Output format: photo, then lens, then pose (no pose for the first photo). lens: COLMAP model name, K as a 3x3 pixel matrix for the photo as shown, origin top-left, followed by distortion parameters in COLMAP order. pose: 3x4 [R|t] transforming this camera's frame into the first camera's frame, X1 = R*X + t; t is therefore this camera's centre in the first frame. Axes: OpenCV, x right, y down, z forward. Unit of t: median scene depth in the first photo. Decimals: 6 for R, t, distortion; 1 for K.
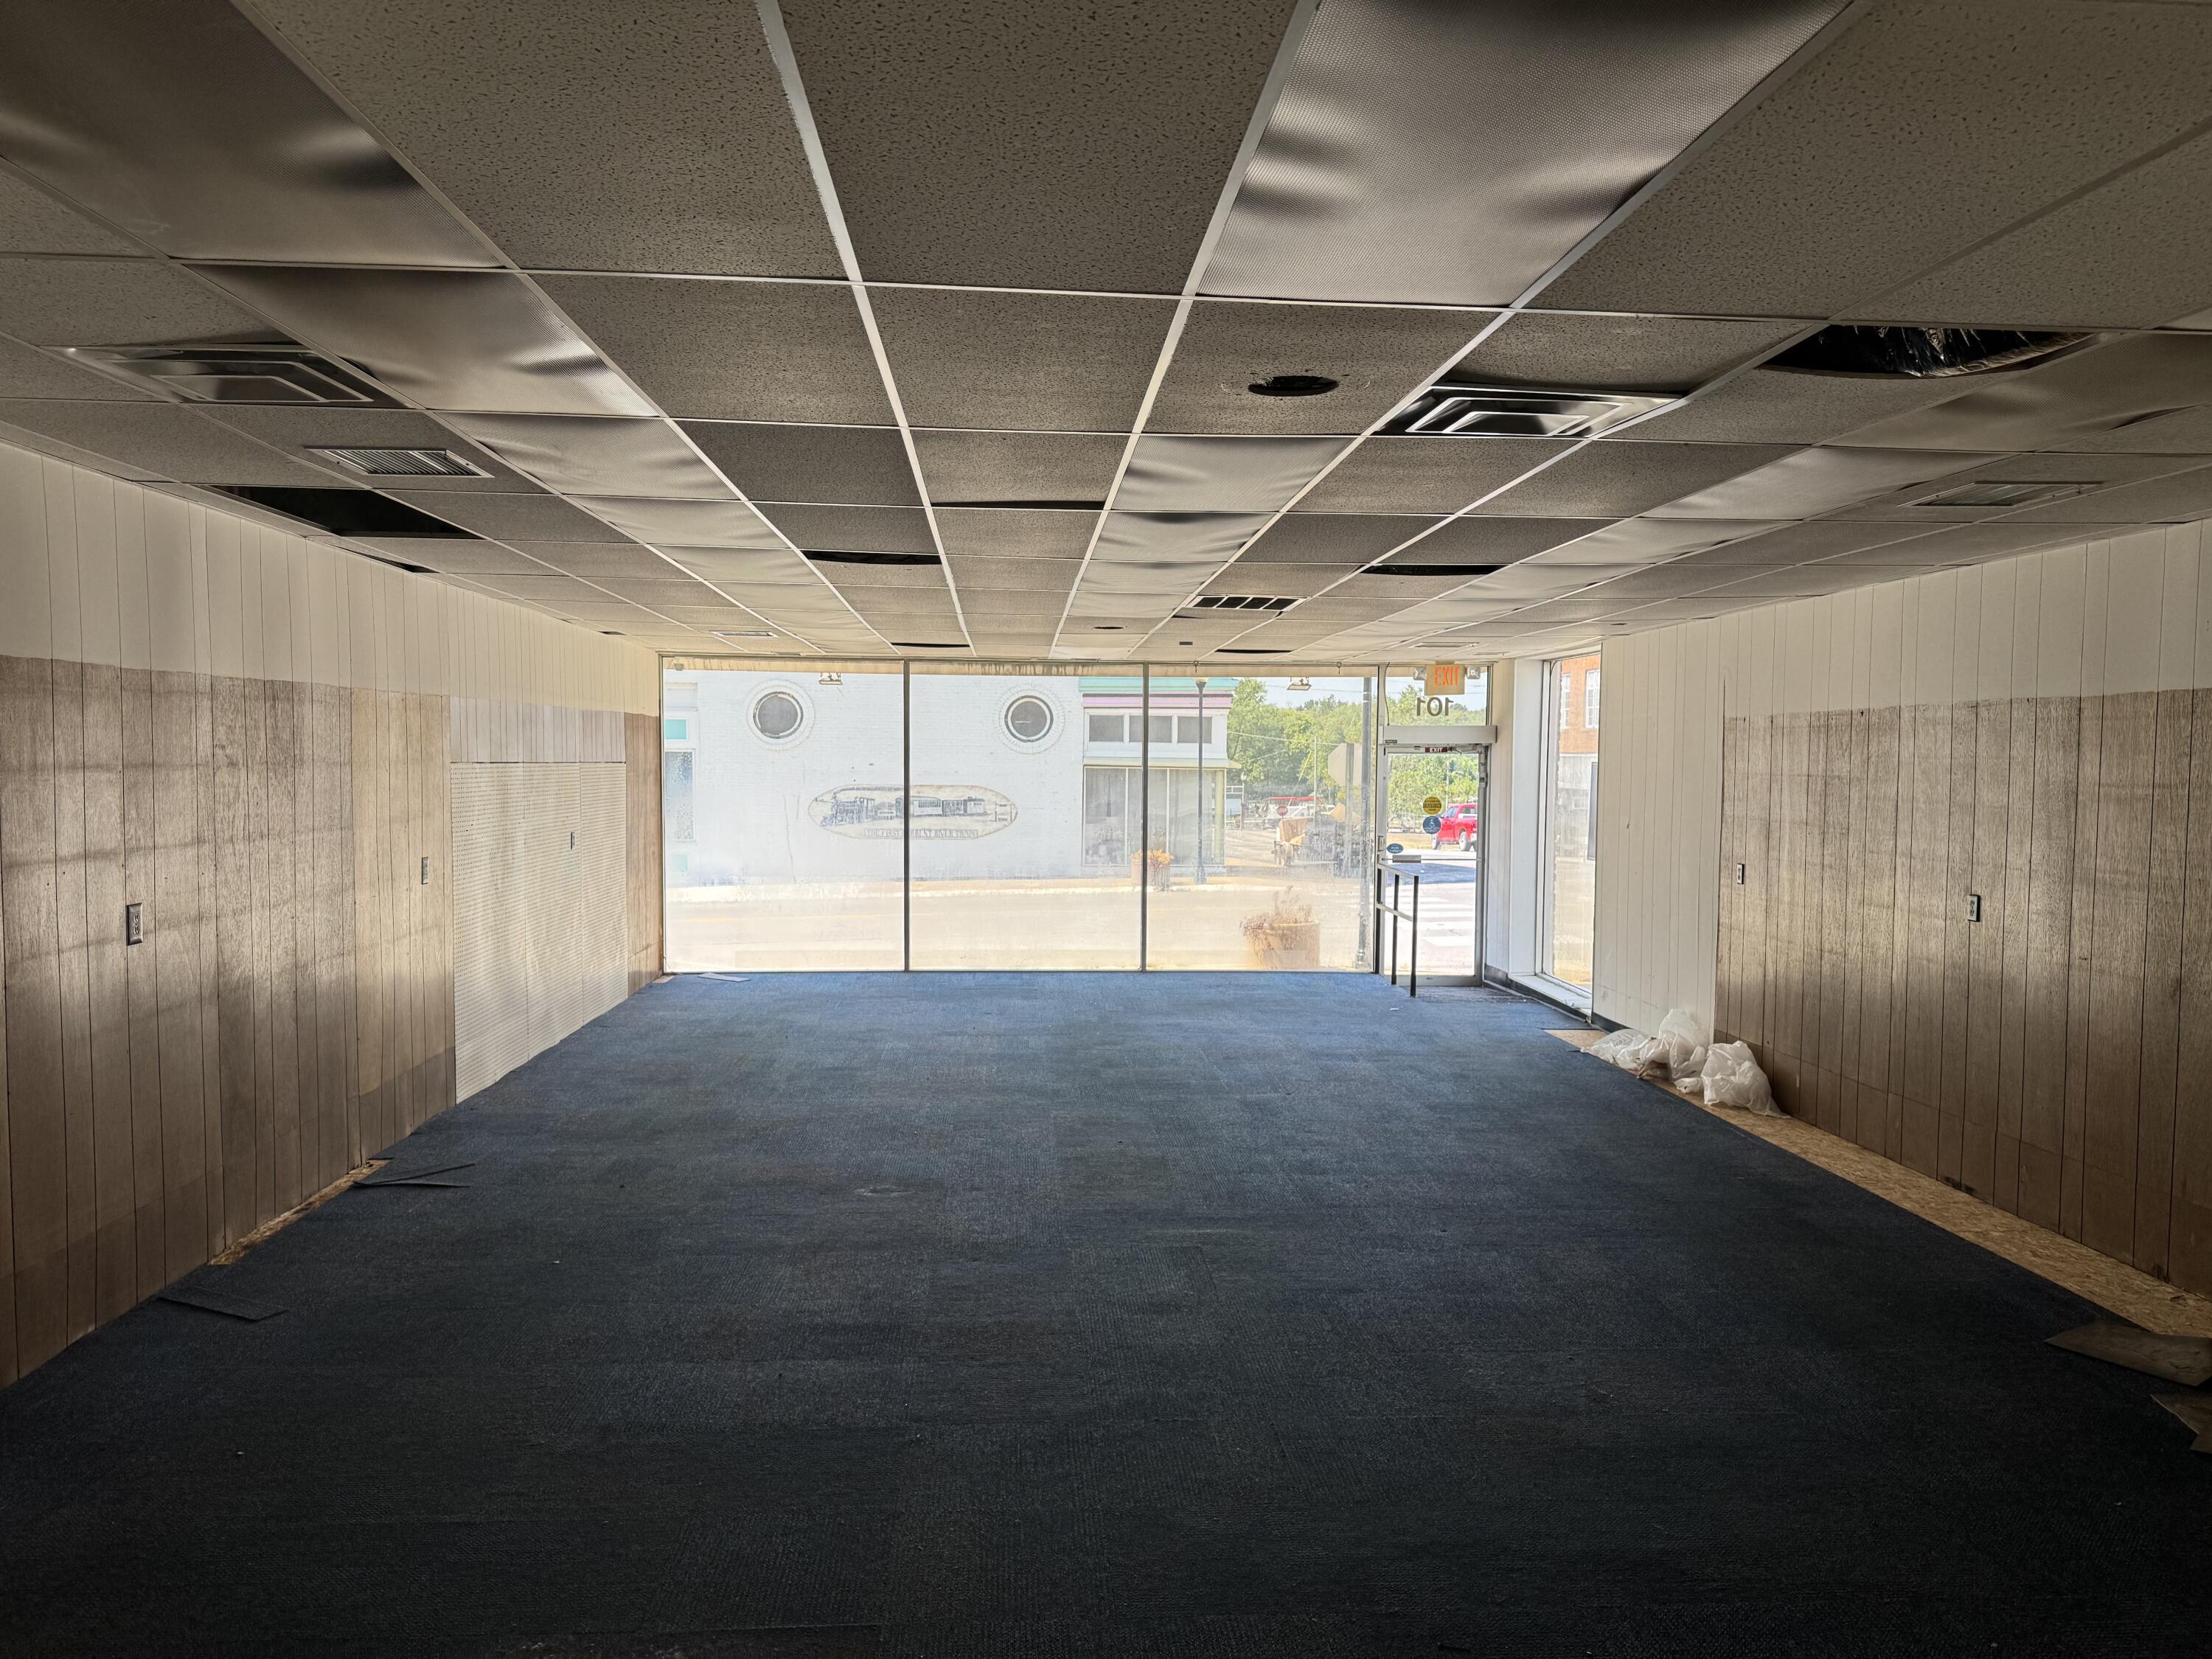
lens RADIAL K [[1569.8, 0, 1106.0], [0, 1569.8, 829.5], [0, 0, 1]] dist [0.086518, -0.114382]
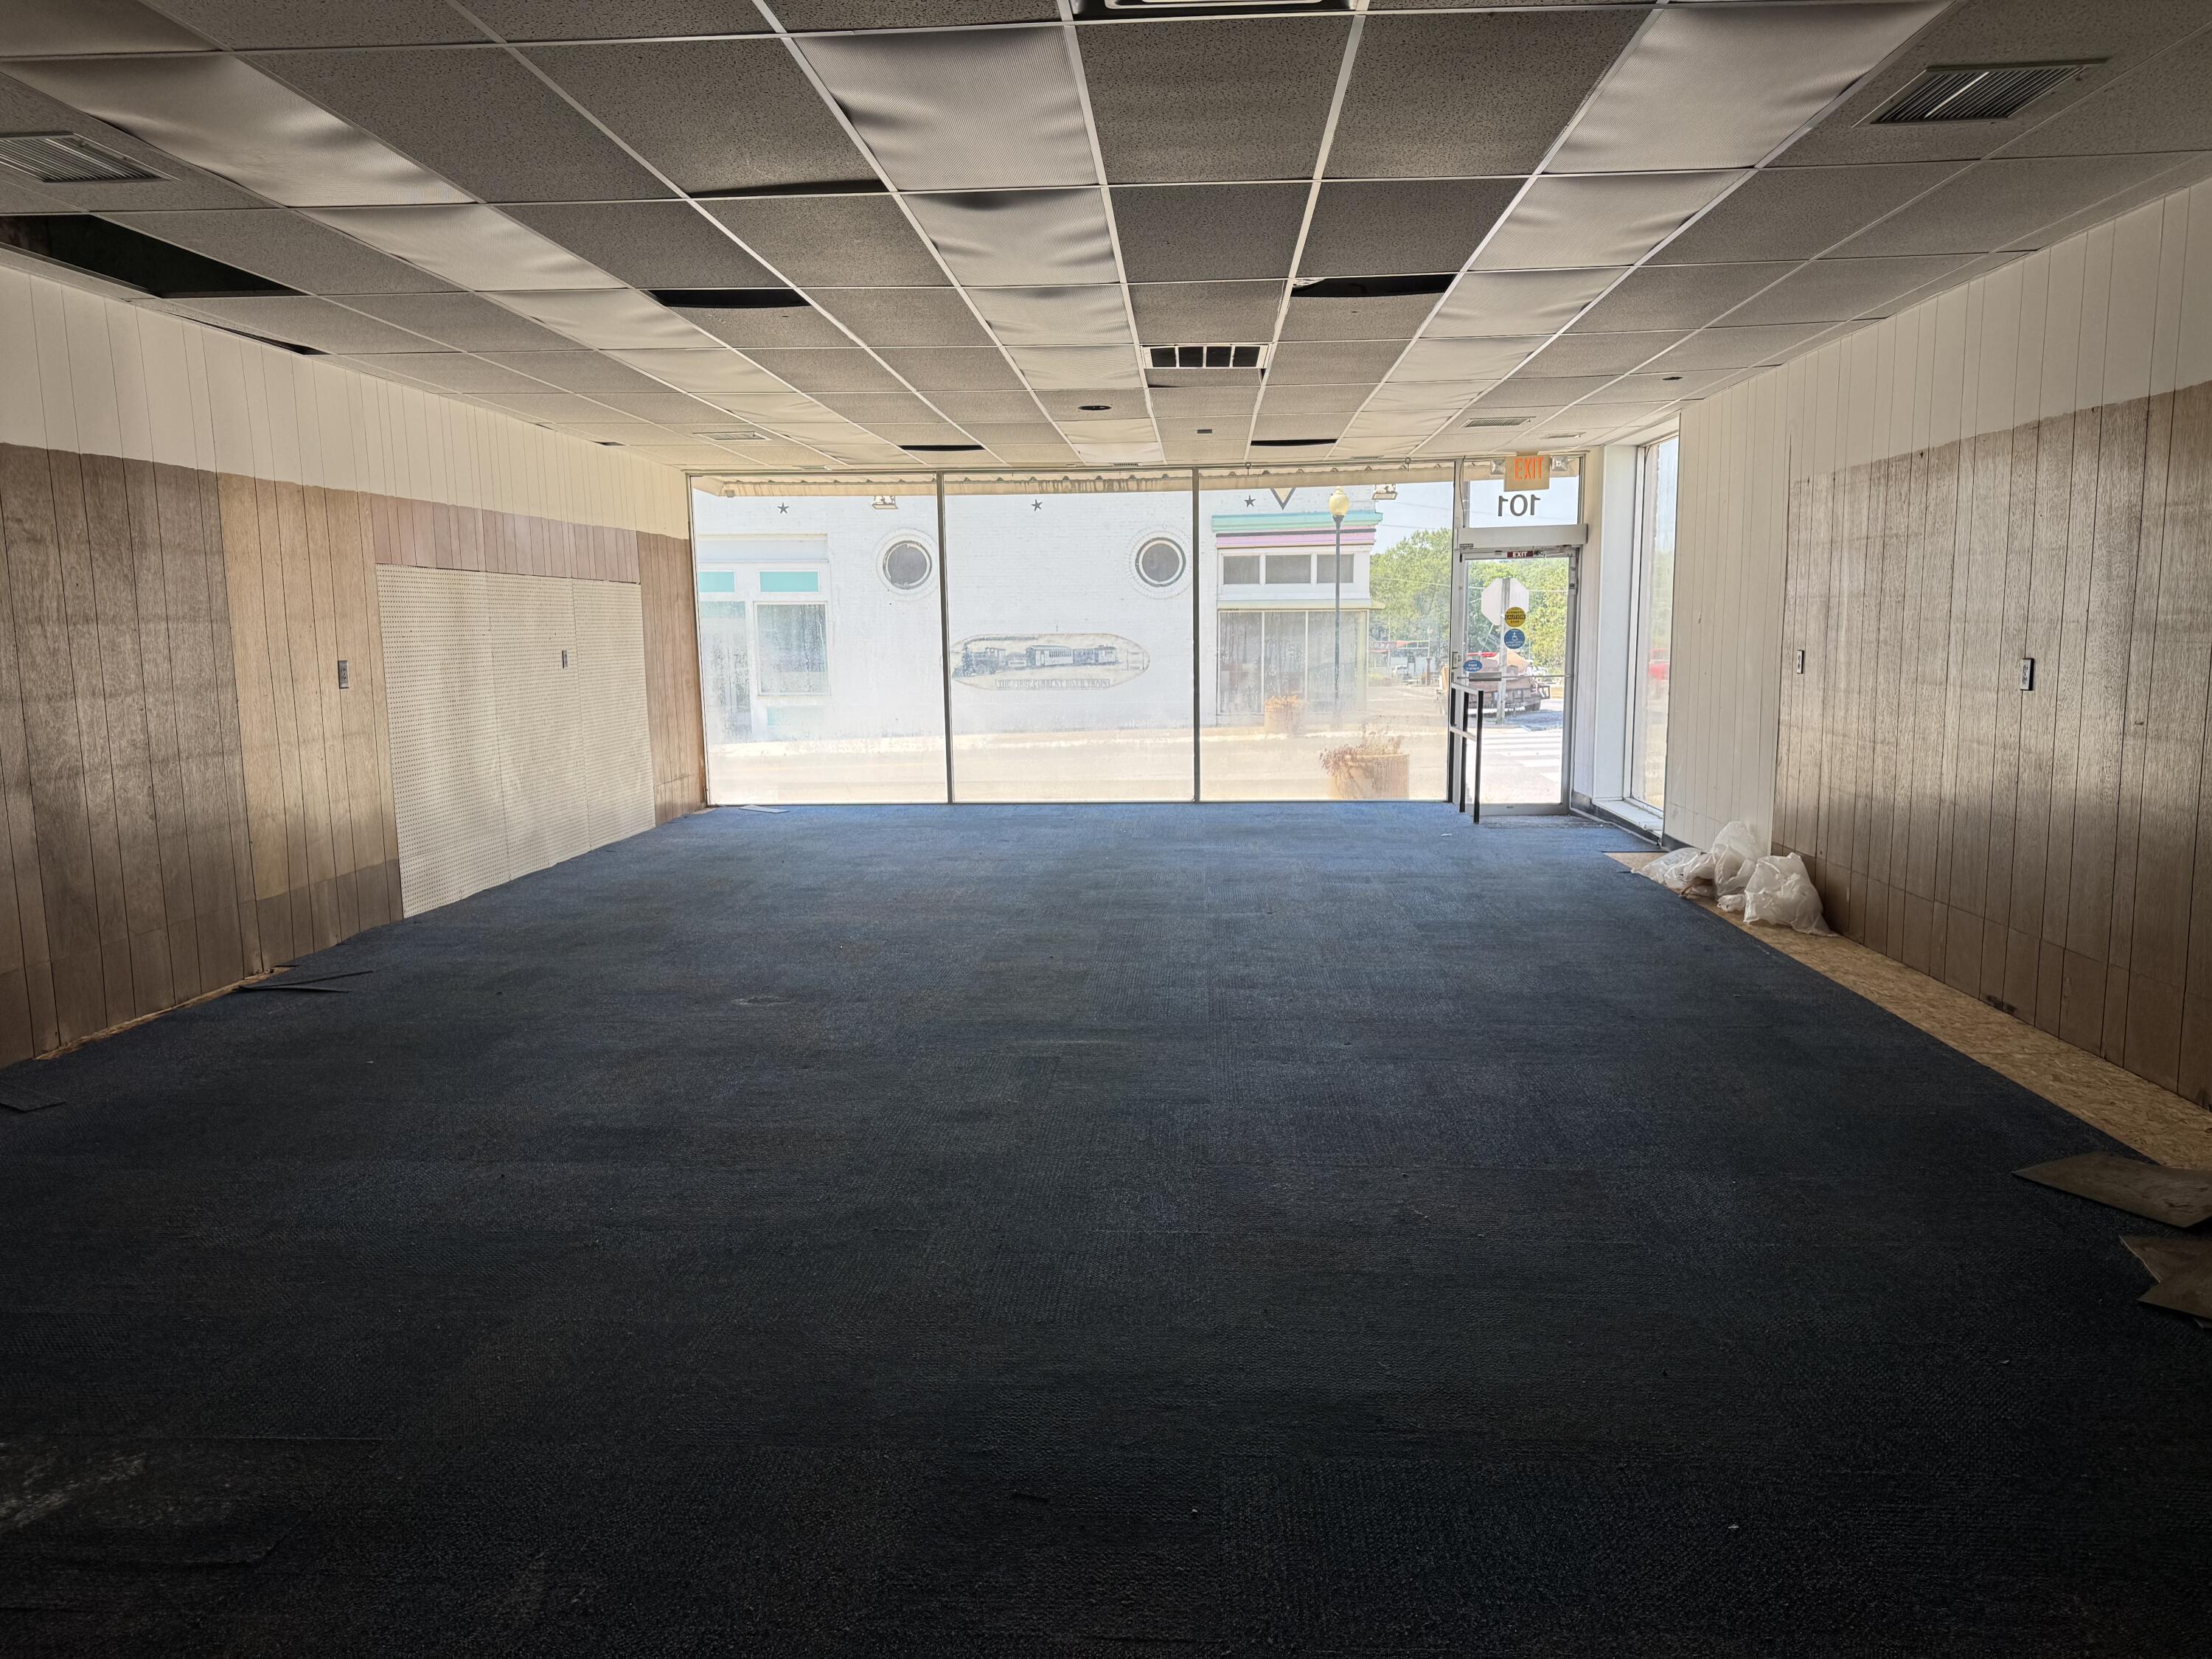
lens RADIAL K [[1569.8, 0, 1106.0], [0, 1569.8, 829.5], [0, 0, 1]] dist [0.086518, -0.114382]
pose [[0.992319, -0.005086, -0.123600, 0.161159], [0.015596, 0.996325, 0.084218, 0.049467], [0.122718, -0.085499, 0.988752, 0.106594]]
